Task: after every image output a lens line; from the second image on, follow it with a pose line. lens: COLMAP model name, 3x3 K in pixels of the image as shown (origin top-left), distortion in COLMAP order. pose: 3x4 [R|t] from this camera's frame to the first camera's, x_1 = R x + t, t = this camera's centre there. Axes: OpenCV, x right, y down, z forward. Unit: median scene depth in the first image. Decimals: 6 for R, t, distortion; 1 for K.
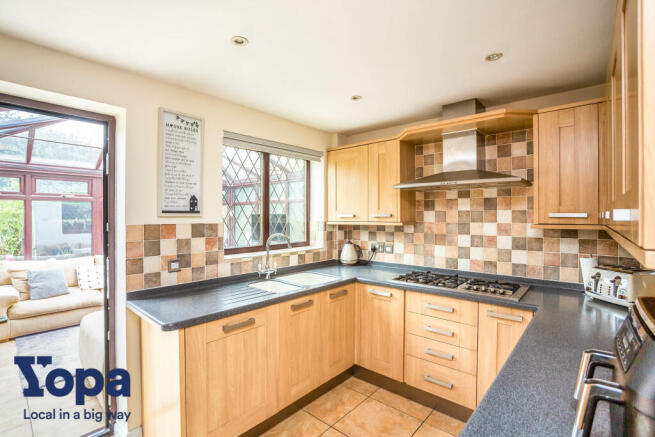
lens RADIAL K [[308.2, 0, 327.5], [0, 308.2, 218.5], [0, 0, 1]] dist [-0.002297, 0.000675]
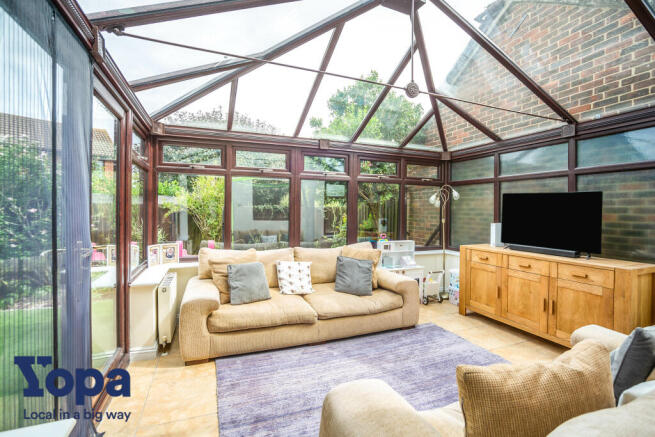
lens RADIAL K [[308.2, 0, 327.5], [0, 308.2, 218.5], [0, 0, 1]] dist [-0.002297, 0.000675]
pose [[0.900538, 0.024736, -0.434073, -0.265599], [-0.017080, 0.999622, 0.021529, 0.023240], [0.434441, -0.011974, 0.900621, 0.263700]]
